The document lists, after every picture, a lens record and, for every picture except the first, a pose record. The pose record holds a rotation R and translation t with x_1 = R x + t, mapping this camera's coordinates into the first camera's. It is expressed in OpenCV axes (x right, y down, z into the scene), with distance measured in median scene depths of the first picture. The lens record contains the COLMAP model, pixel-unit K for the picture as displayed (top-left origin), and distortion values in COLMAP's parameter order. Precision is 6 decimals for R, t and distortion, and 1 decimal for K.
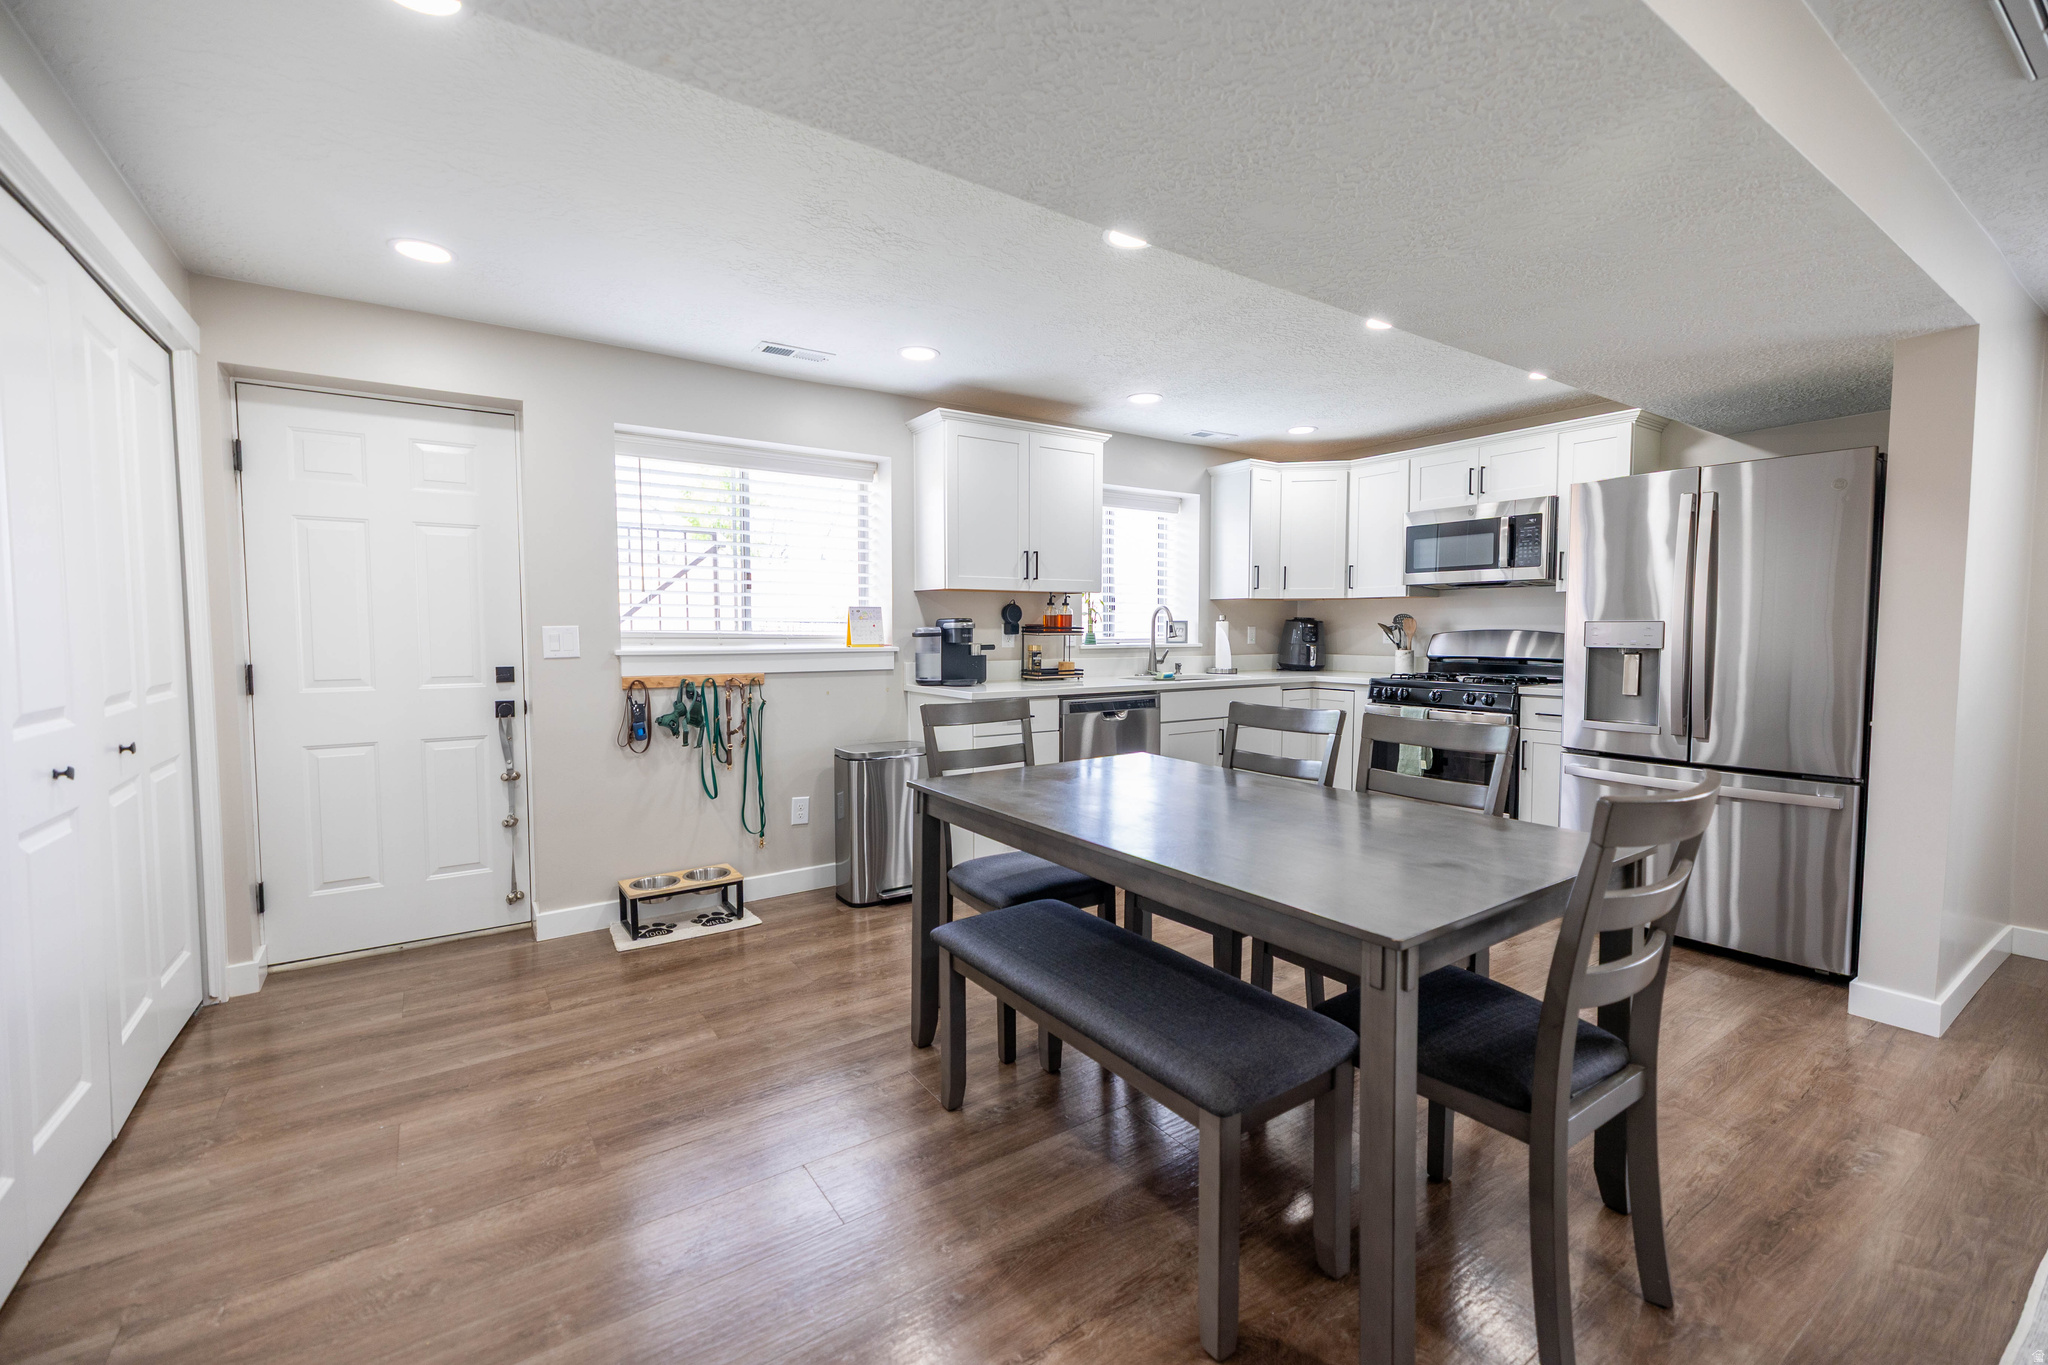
lens RADIAL K [[870.5, 0, 1020.8], [0, 870.5, 677.4], [0, 0, 1]] dist [0.007860, 0.000814]
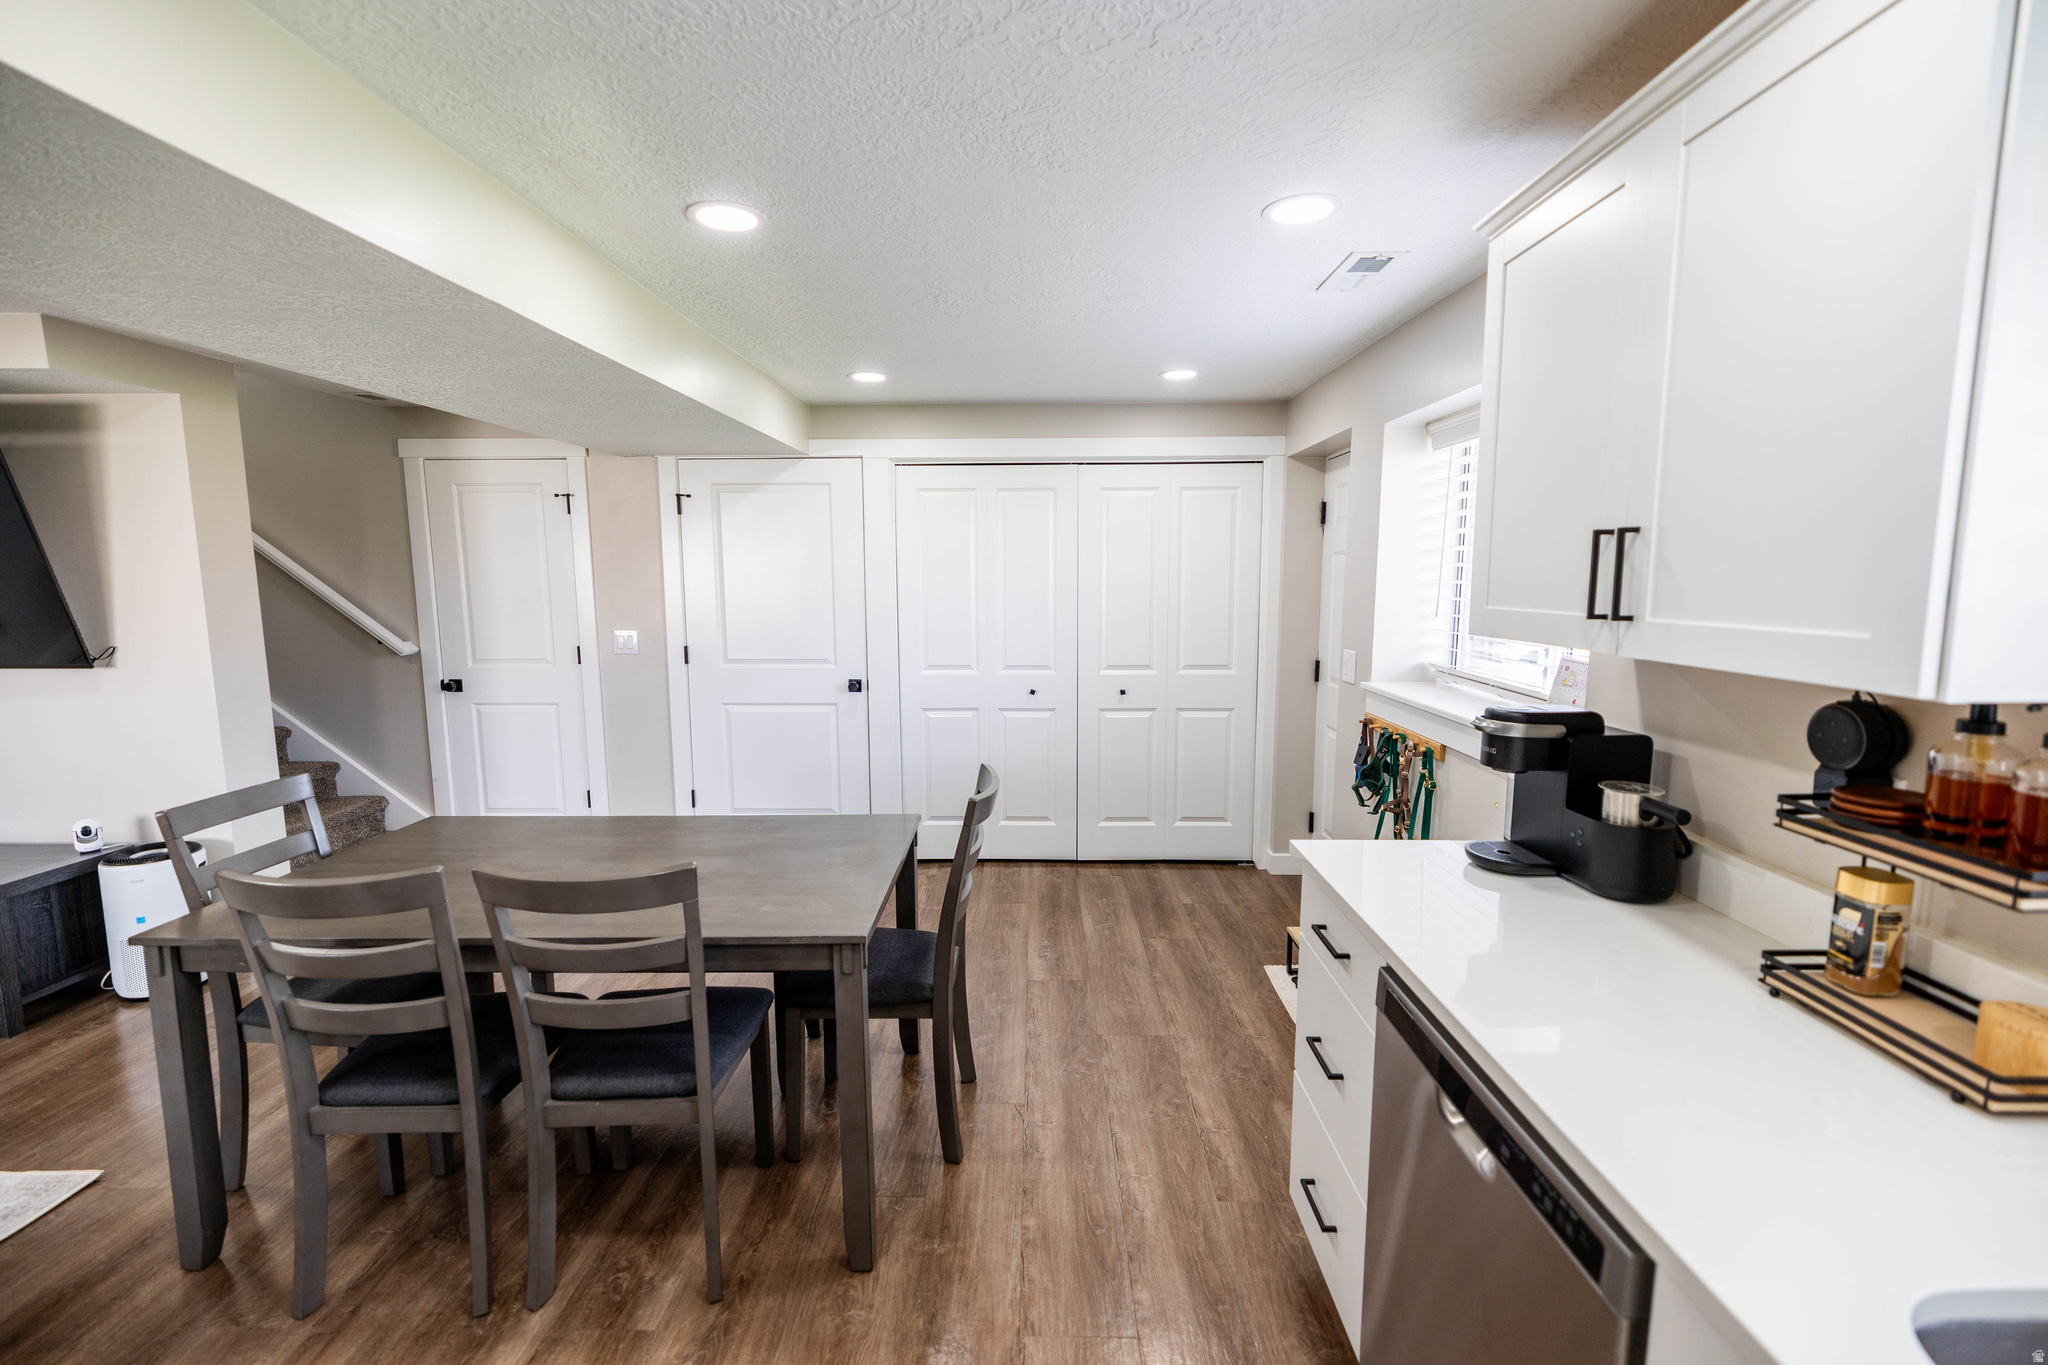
lens RADIAL K [[870.5, 0, 1012.6], [0, 870.5, 688.2], [0, 0, 1]] dist [0.007860, 0.000814]
pose [[-0.579775, 0.115266, -0.806582, 0.456214], [-0.041703, 0.984447, 0.170661, -0.157485], [0.813709, 0.132582, -0.565951, 1.160339]]
